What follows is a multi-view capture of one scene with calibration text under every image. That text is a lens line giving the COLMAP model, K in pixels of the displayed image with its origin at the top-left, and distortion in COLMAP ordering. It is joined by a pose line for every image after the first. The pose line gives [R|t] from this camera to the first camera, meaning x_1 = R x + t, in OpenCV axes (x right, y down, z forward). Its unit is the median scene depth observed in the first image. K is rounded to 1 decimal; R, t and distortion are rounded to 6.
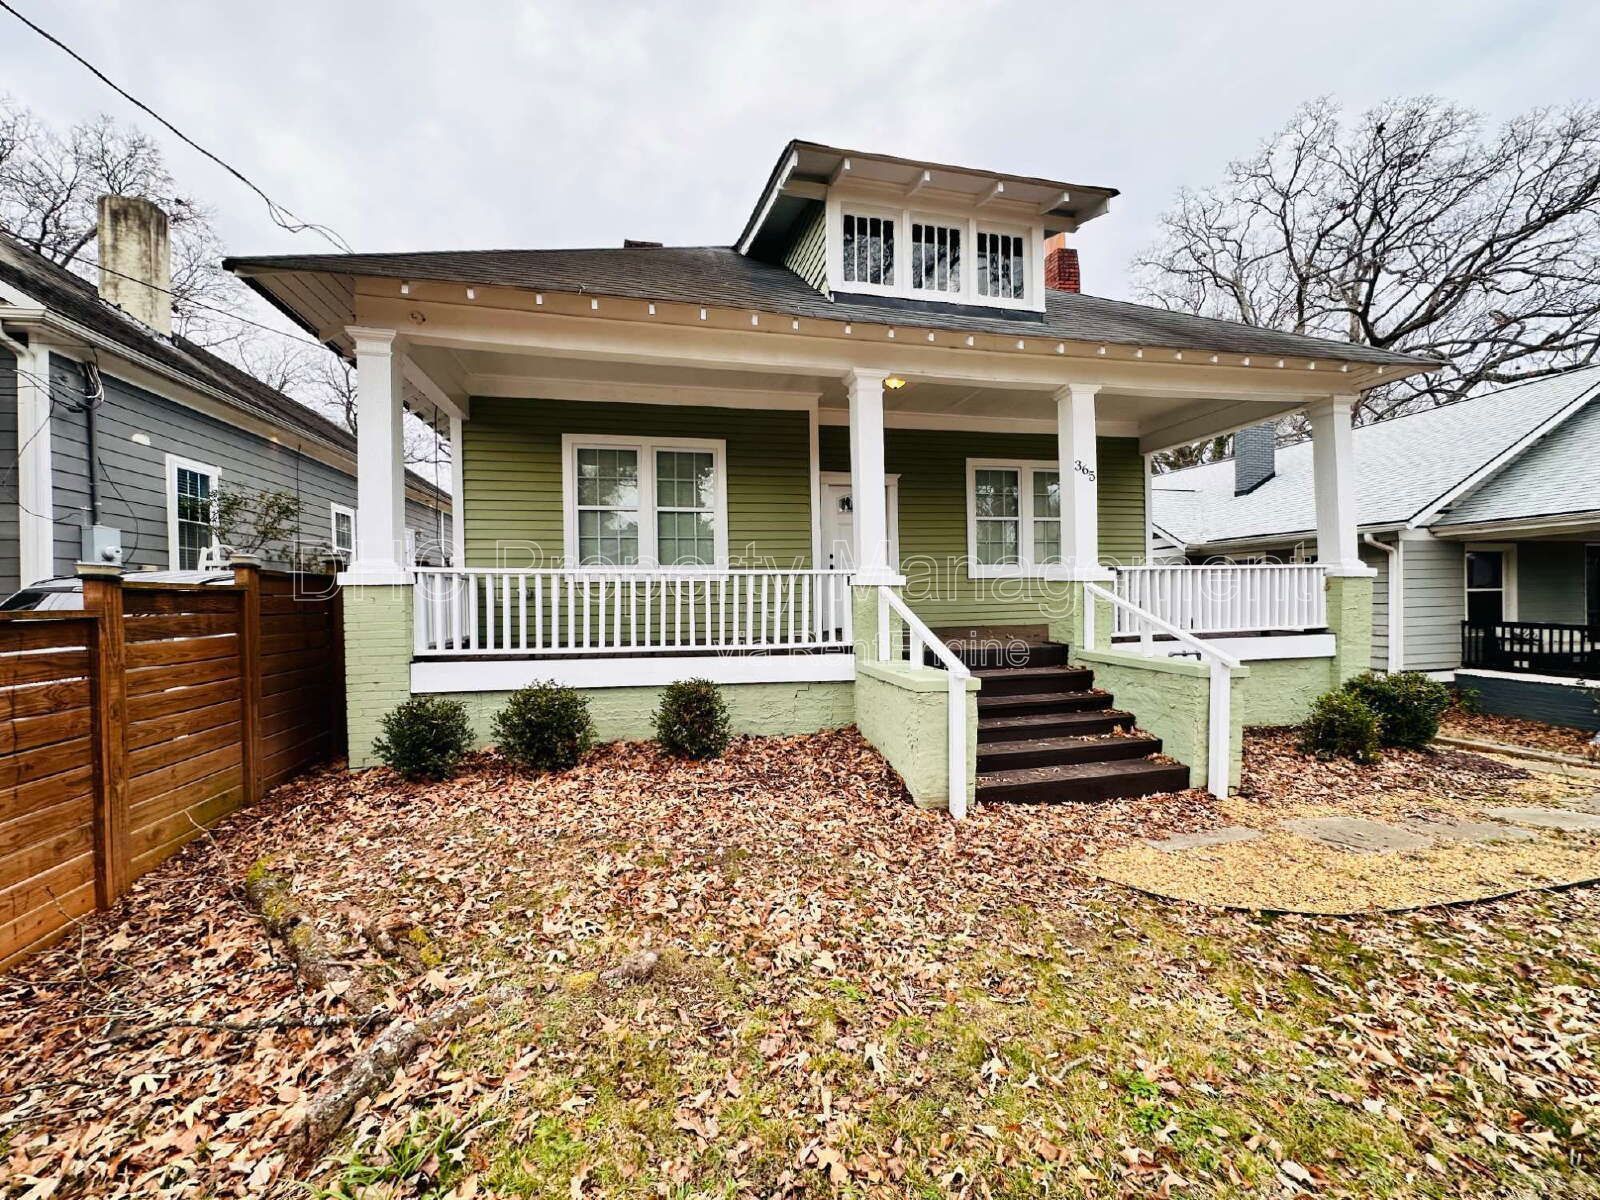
lens RADIAL K [[626.5, 0, 789.3], [0, 626.5, 597.1], [0, 0, 1]] dist [-0.002283, -0.000652]
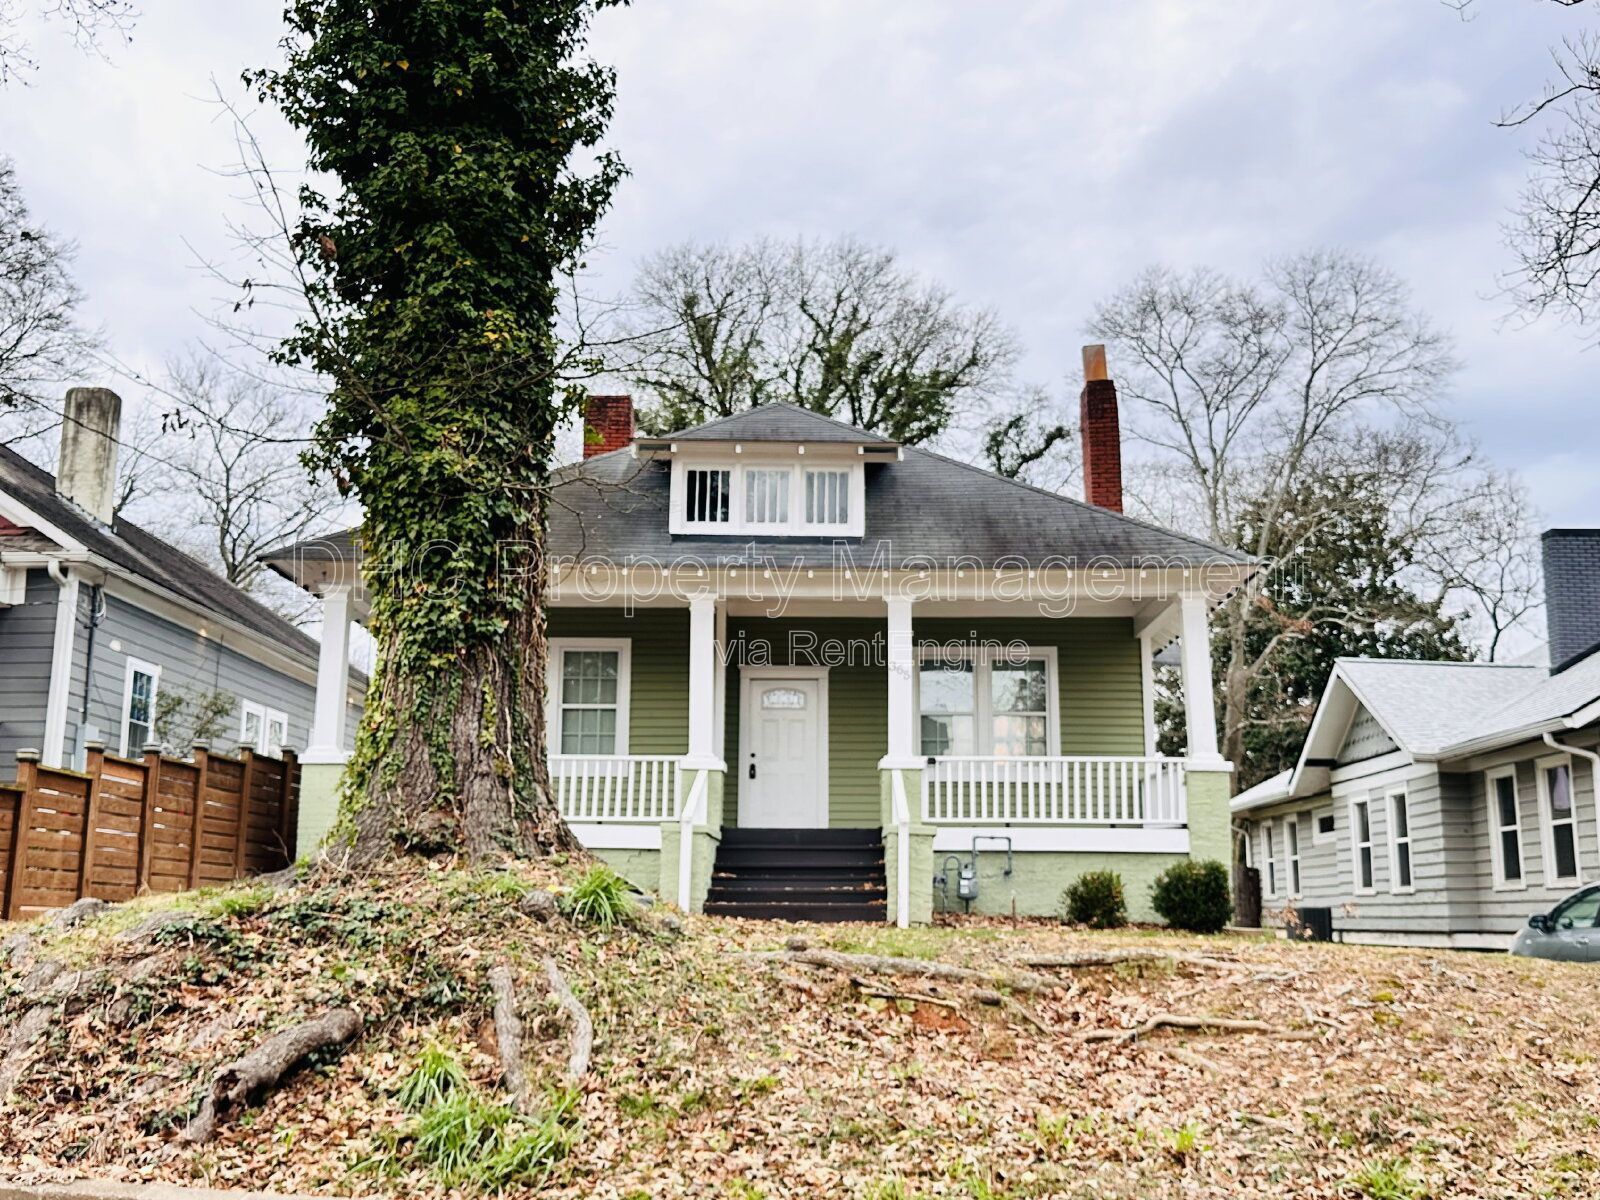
lens RADIAL K [[1562.4, 0, 800.0], [0, 1562.4, 600.0], [0, 0, 1]] dist [0.129061, -0.270345]
pose [[0.973618, -0.022229, -0.227099, 0.738310], [-0.023646, 0.980057, -0.197306, 0.182832], [0.226956, 0.197470, 0.953675, -1.368910]]
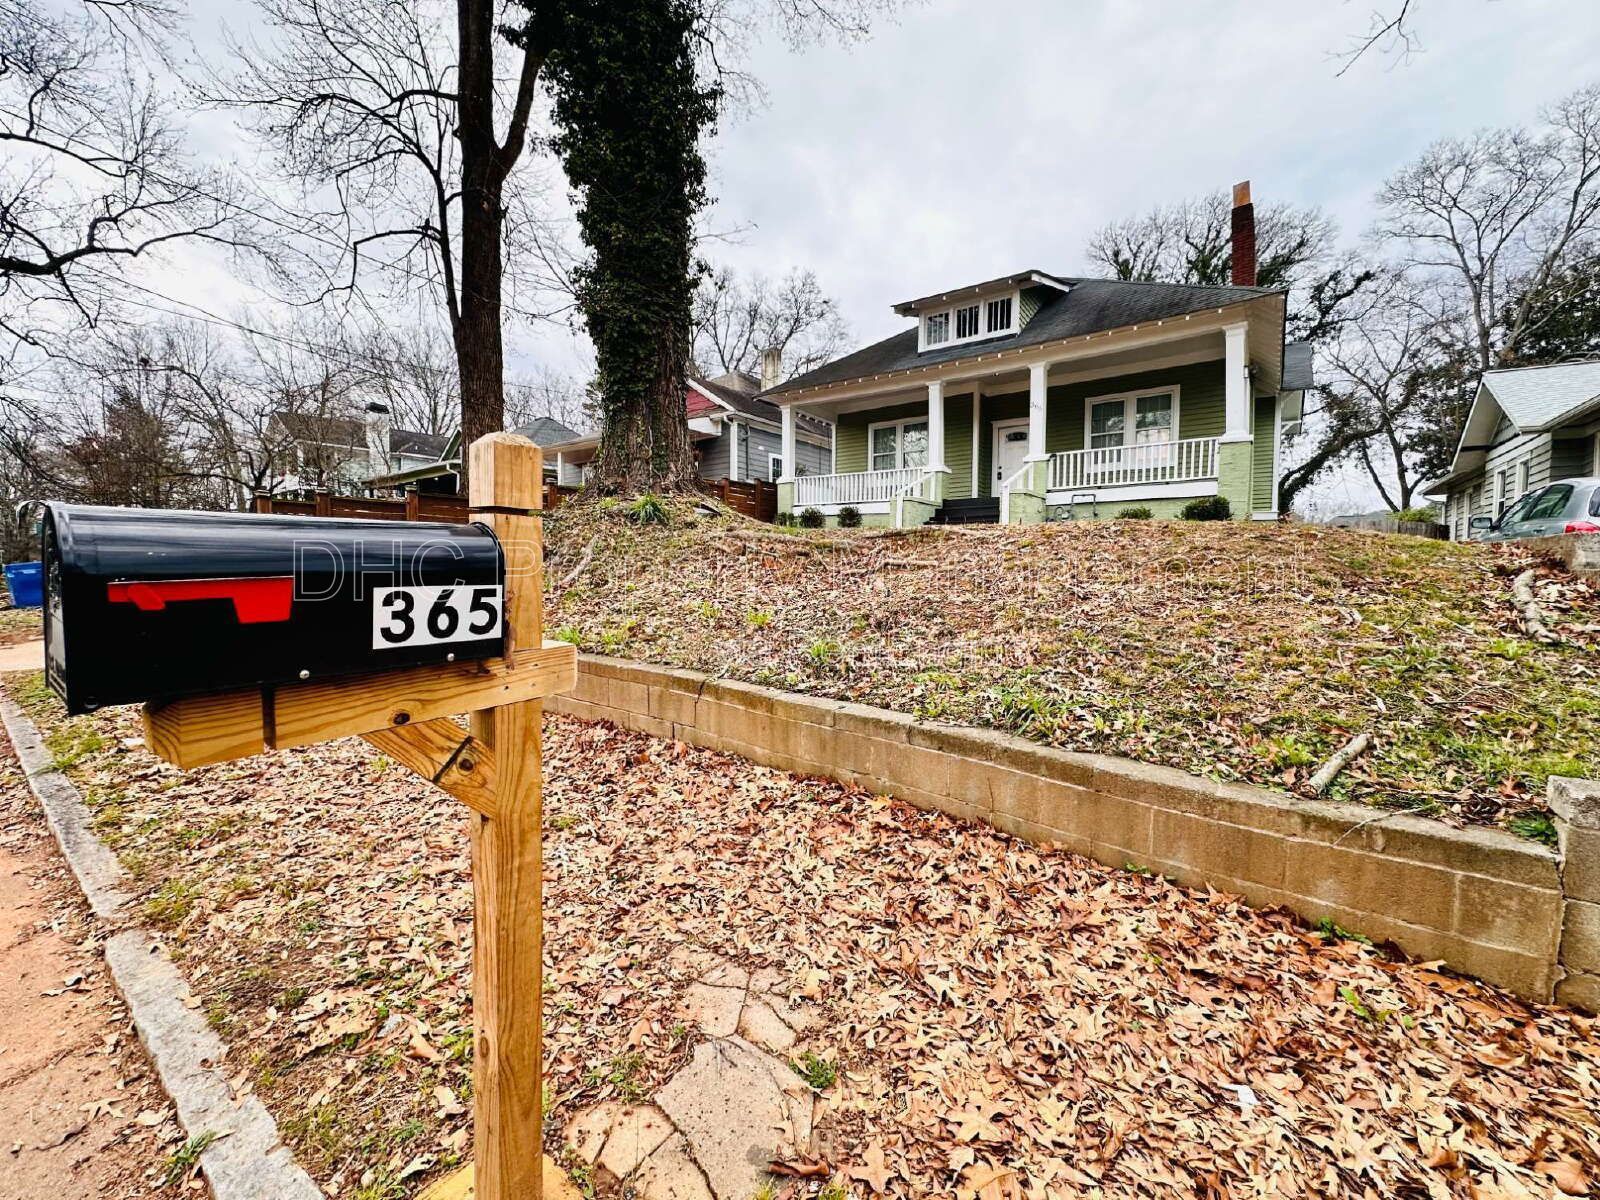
lens RADIAL K [[626.5, 0, 789.3], [0, 626.5, 597.1], [0, 0, 1]] dist [-0.002283, -0.000652]
pose [[0.664406, 0.057286, -0.745173, 1.151993], [-0.017571, 0.997980, 0.061054, 0.233970], [0.747165, -0.027472, 0.664071, -0.763103]]
